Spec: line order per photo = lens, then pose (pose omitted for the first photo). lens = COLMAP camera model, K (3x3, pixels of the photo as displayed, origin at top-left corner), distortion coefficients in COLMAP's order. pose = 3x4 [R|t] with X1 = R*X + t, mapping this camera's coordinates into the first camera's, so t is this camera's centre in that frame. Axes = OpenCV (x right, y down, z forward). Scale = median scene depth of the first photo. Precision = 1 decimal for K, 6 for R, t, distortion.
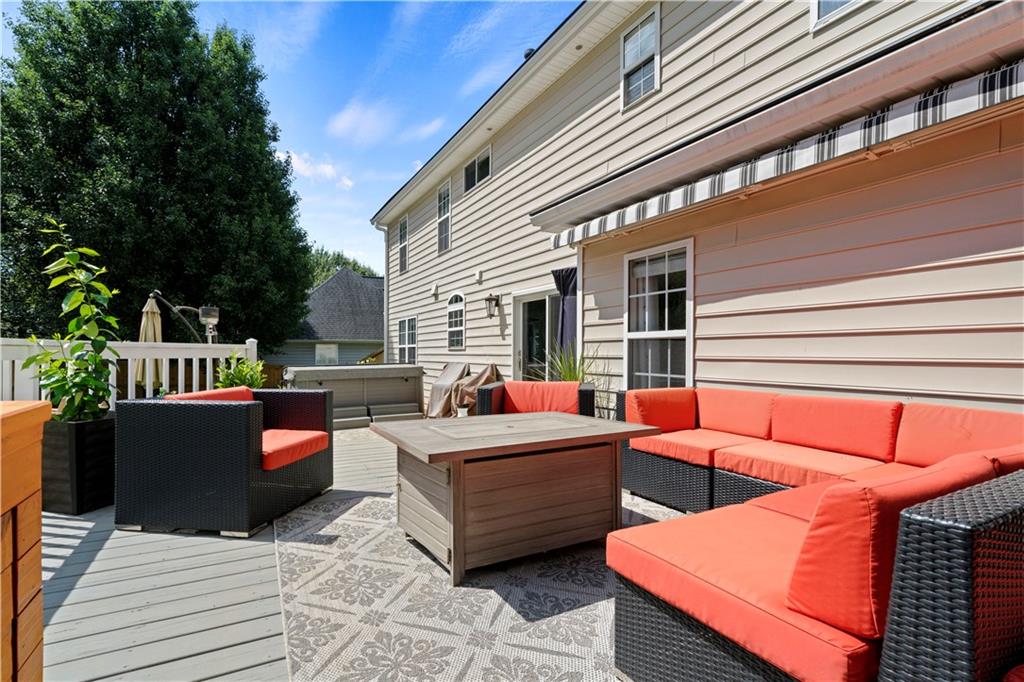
lens RADIAL K [[480.8, 0, 498.3], [0, 480.8, 353.0], [0, 0, 1]] dist [0.001753, 0.000659]
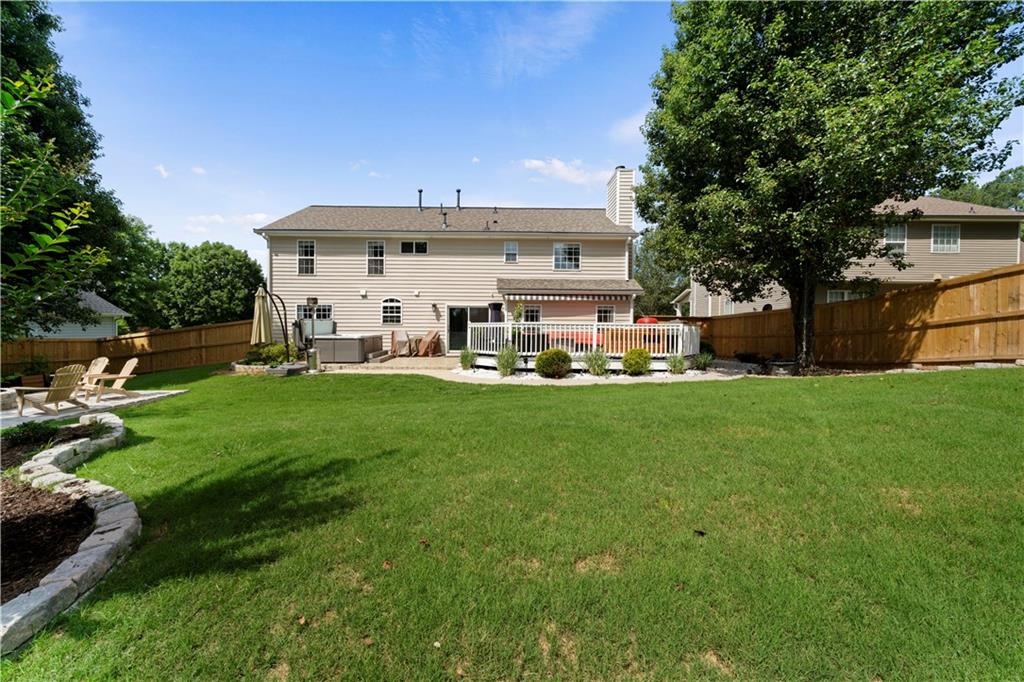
lens RADIAL K [[357.5, 0, 498.0], [0, 357.5, 334.1], [0, 0, 1]] dist [-0.001663, -0.000109]
pose [[0.452285, -0.012689, 0.891783, -0.956609], [-0.004927, 0.999848, 0.016725, 0.005329], [-0.891860, -0.011959, 0.452154, -0.092652]]
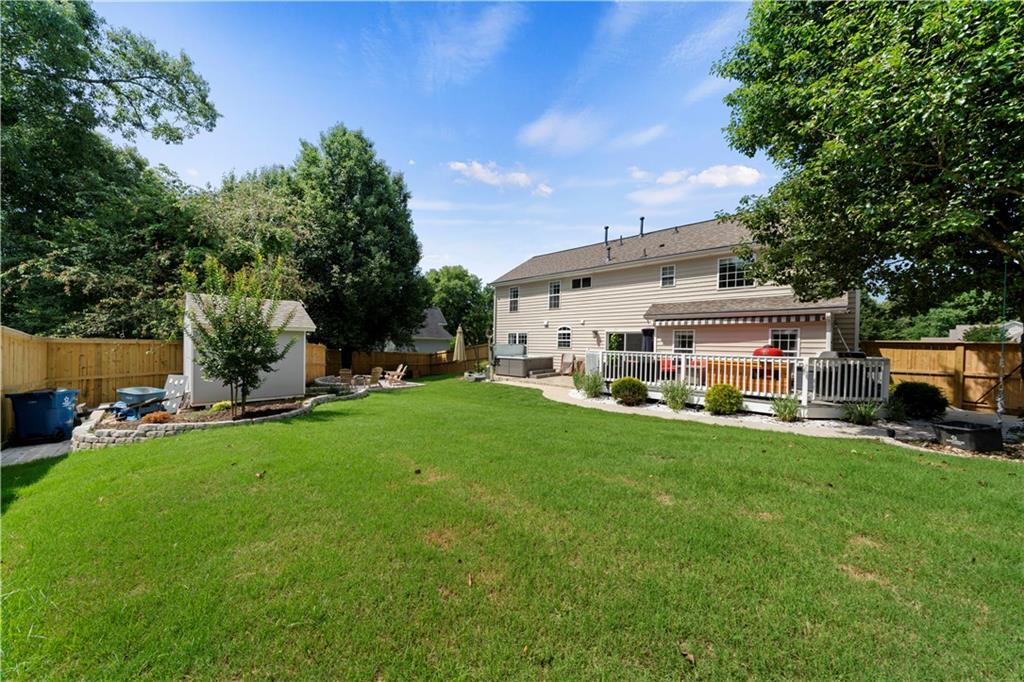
lens RADIAL K [[359.3, 0, 492.6], [0, 359.3, 340.6], [0, 0, 1]] dist [0.013754, 0.000531]
pose [[0.961036, 0.013716, 0.276081, -0.738497], [-0.012754, 0.999905, -0.005278, -0.024752], [-0.276127, 0.001551, 0.961120, -0.551896]]
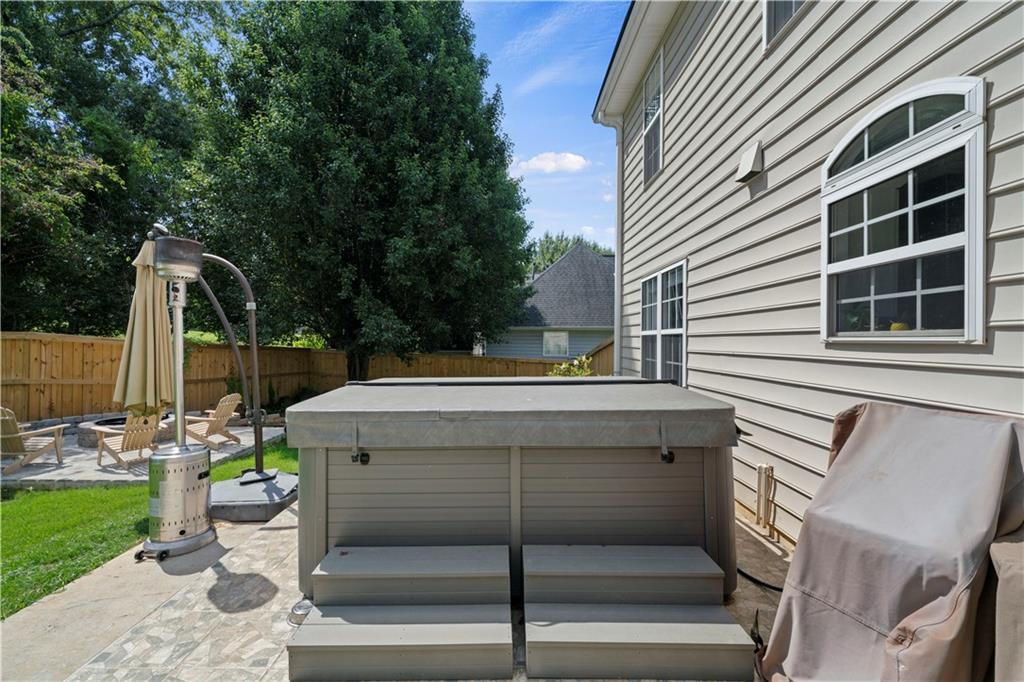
lens RADIAL K [[451.1, 0, 498.6], [0, 451.1, 341.6], [0, 0, 1]] dist [0.002668, 0.000262]
pose [[0.871397, 0.006425, -0.490537, -0.109373], [-0.005590, 0.999979, 0.003168, -0.005937], [0.490547, -0.000018, 0.871415, 0.533659]]
